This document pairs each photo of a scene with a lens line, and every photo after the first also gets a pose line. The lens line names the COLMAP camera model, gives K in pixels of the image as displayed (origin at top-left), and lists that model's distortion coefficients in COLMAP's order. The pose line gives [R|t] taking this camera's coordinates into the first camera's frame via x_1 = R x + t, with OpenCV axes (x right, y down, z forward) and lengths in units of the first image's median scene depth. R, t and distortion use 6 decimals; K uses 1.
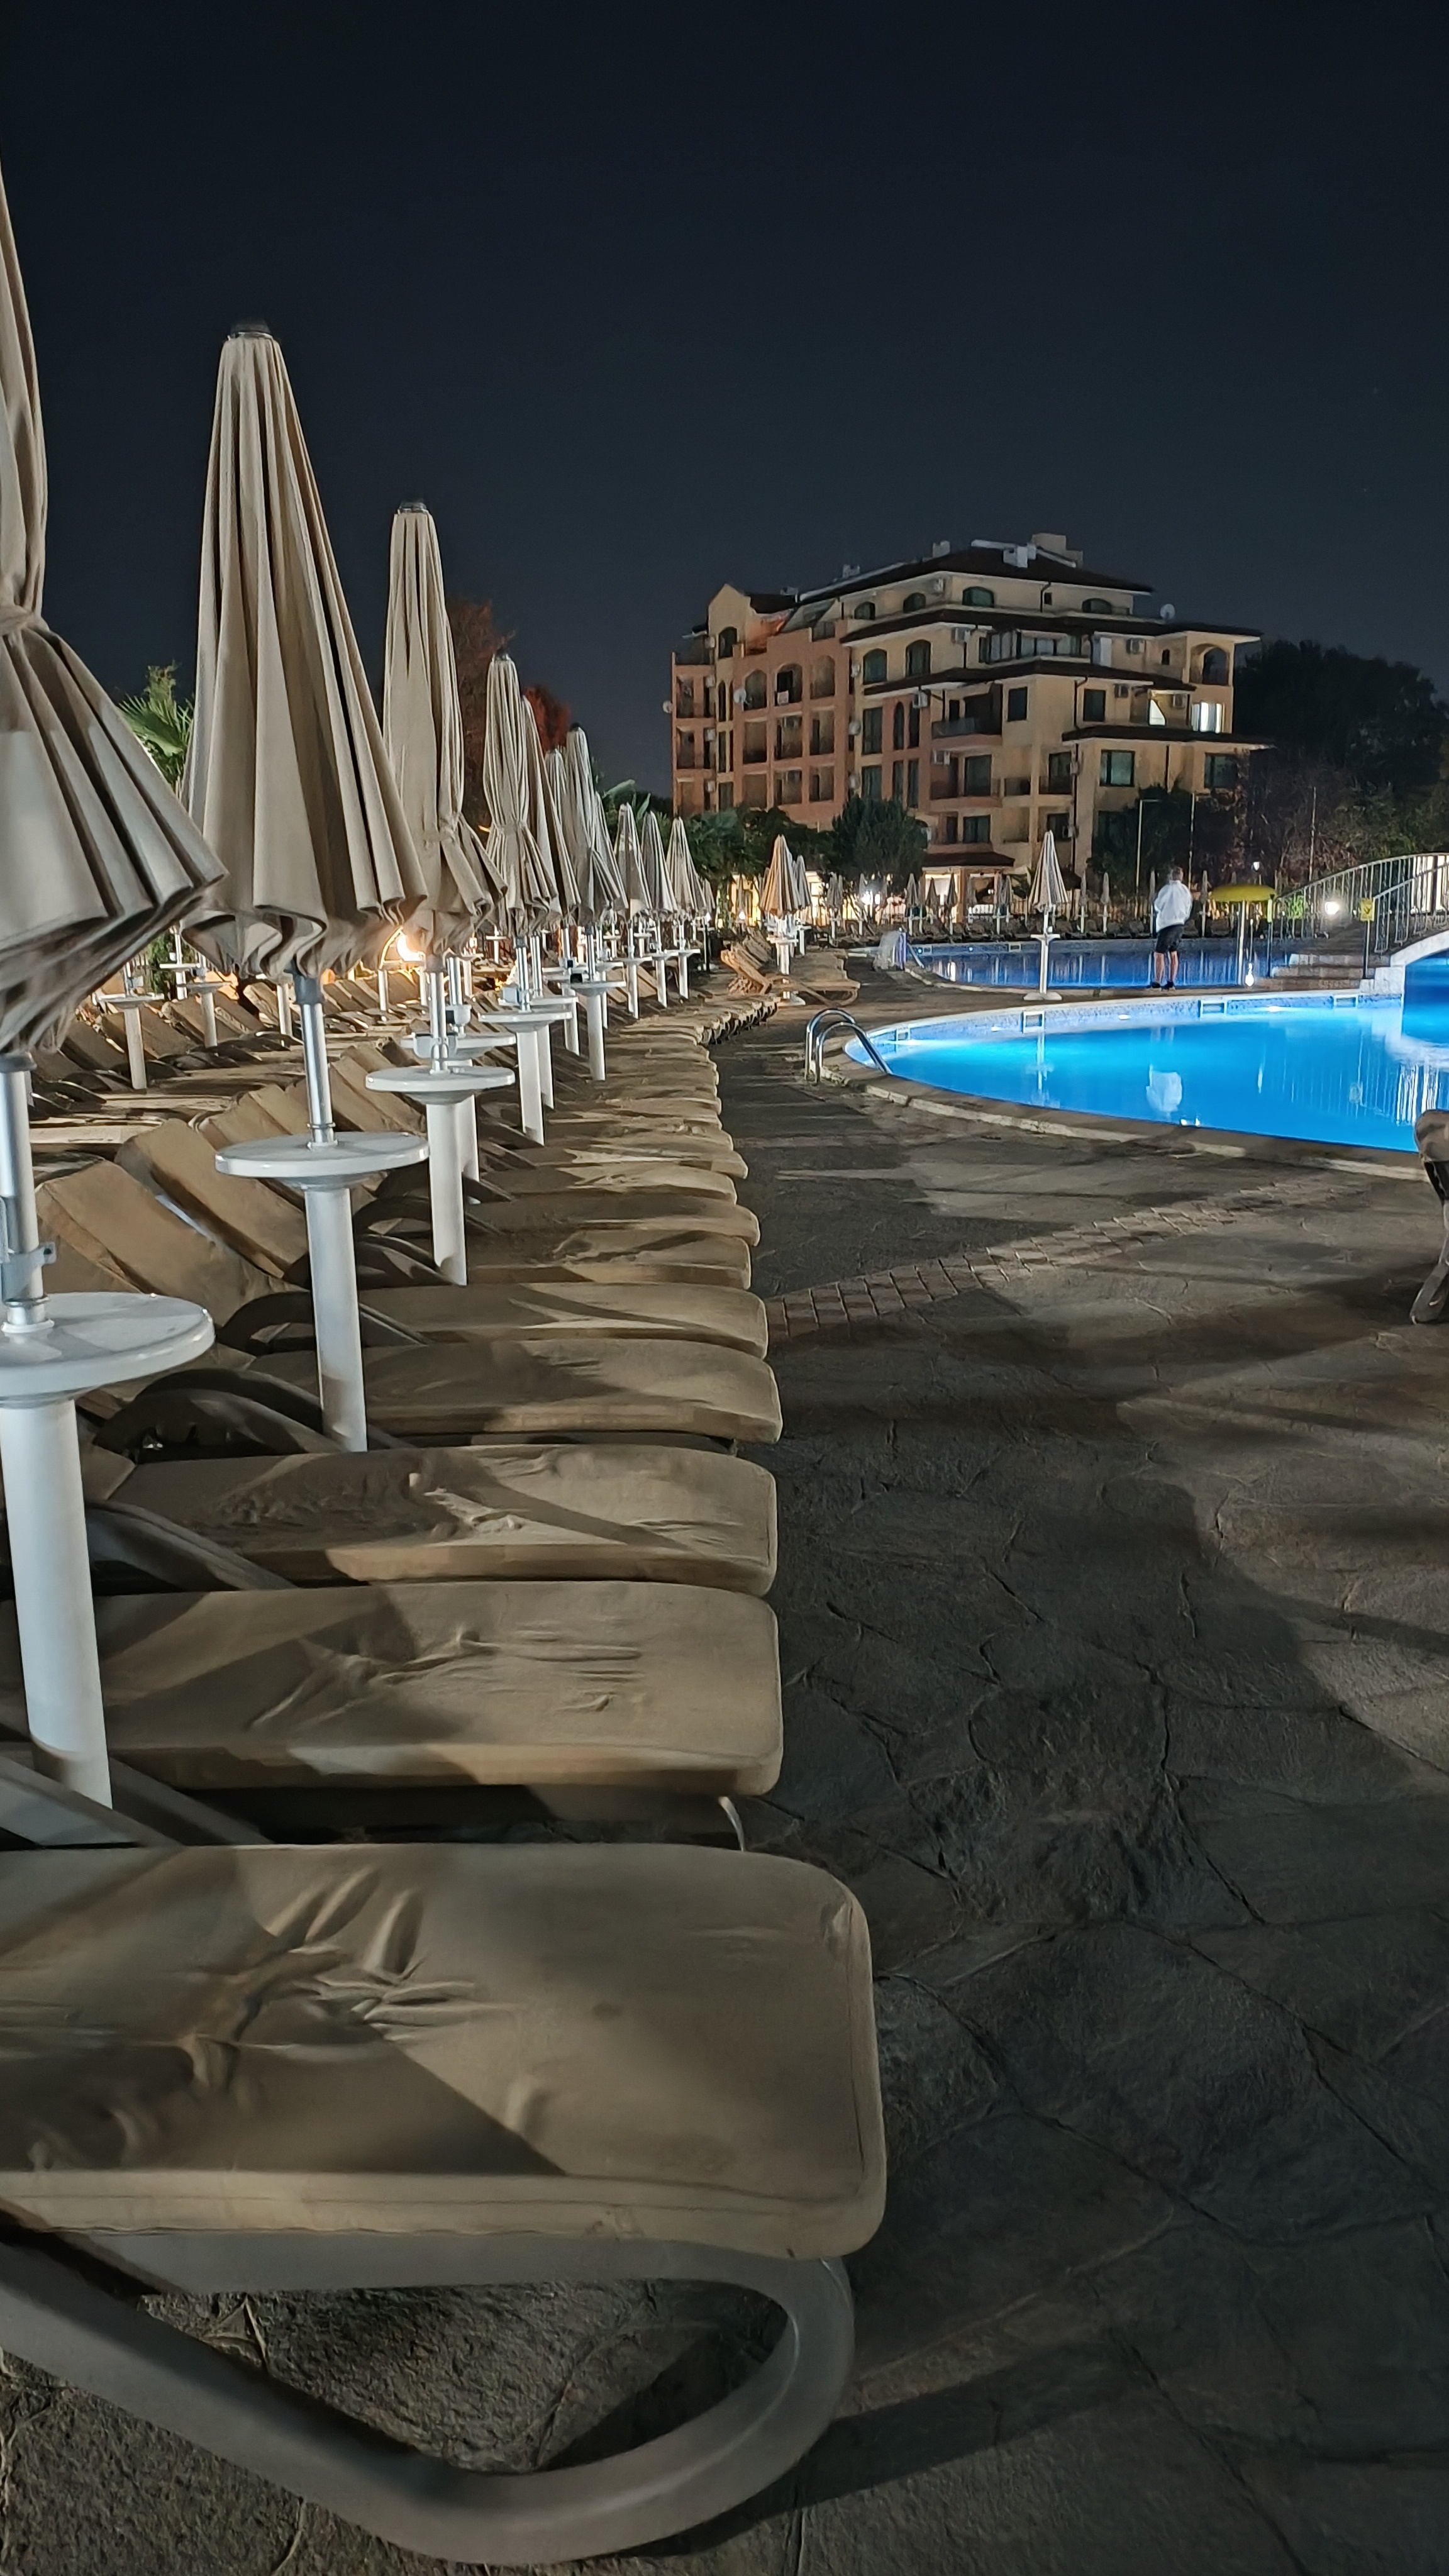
lens RADIAL K [[1950.1, 0, 726.2], [0, 1950.1, 1289.5], [0, 0, 1]] dist [-0.008148, -0.001594]
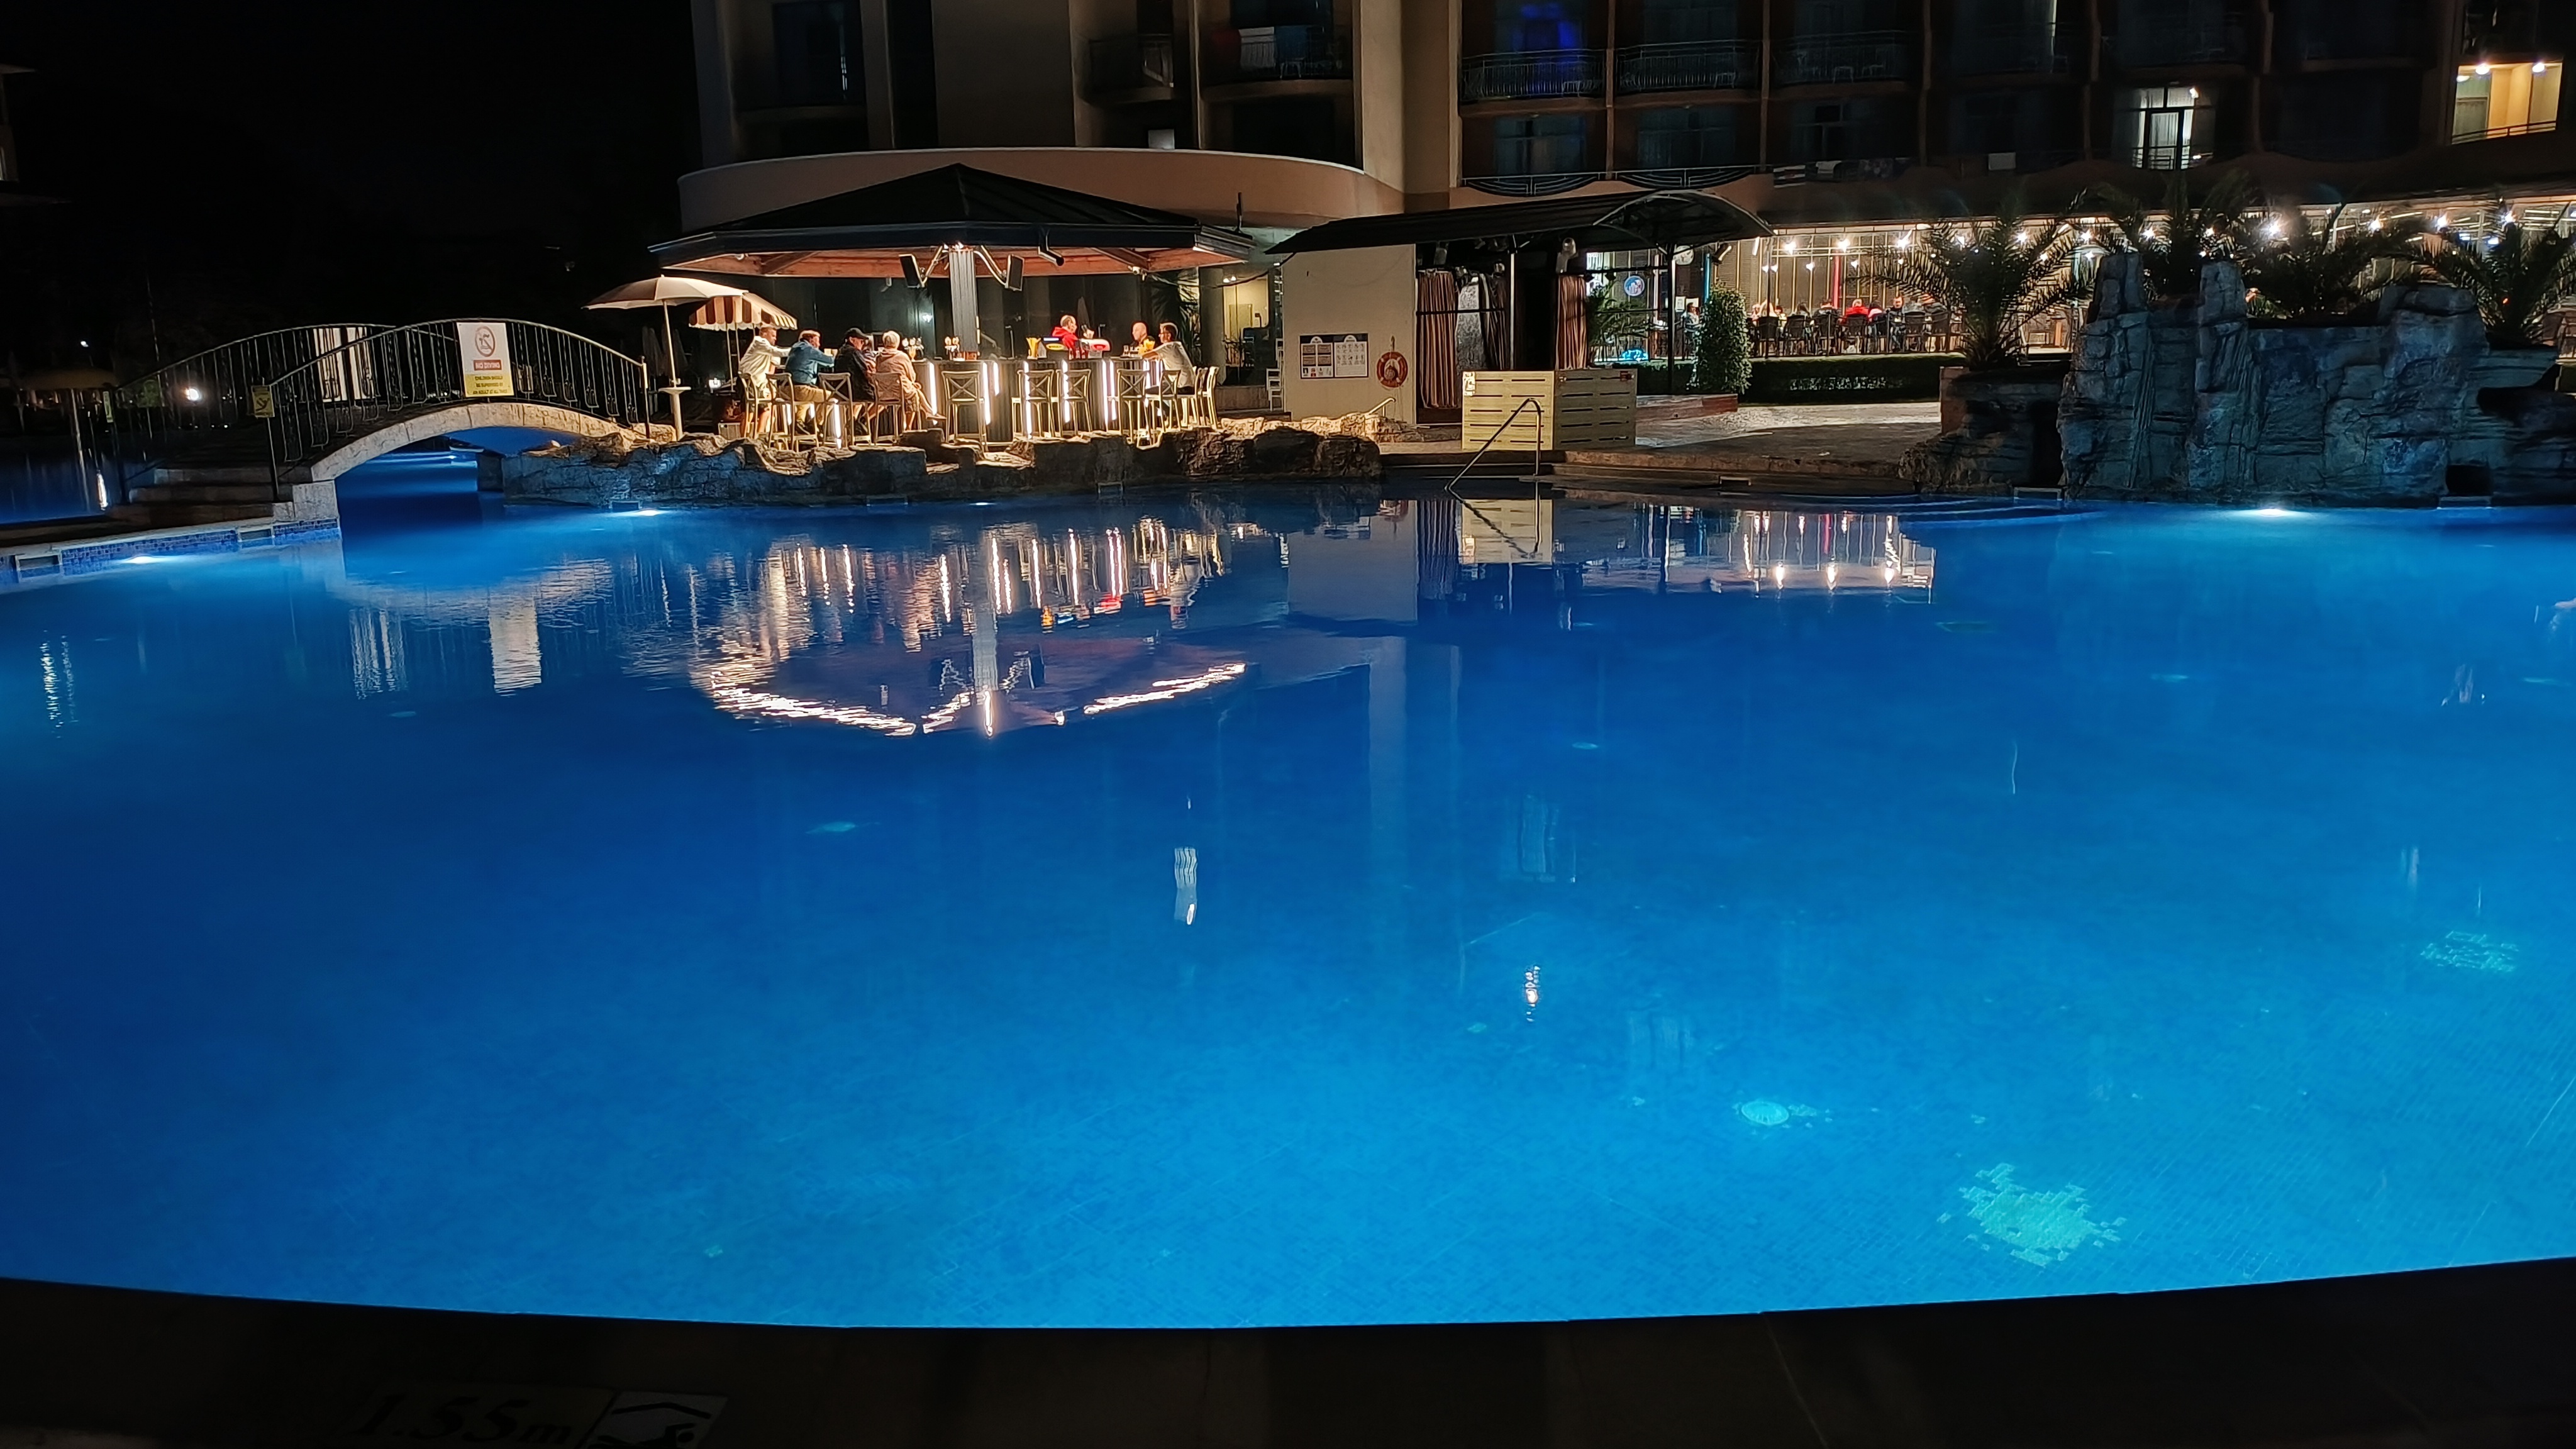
lens RADIAL K [[1950.1, 0, 1288.9], [0, 1950.1, 721.9], [0, 0, 1]] dist [-0.008148, -0.001594]
pose [[0.692637, -0.139787, 0.707611, 0.072037], [0.155998, 0.986853, 0.042253, -0.052407], [-0.704215, 0.081120, 0.705338, 0.251105]]
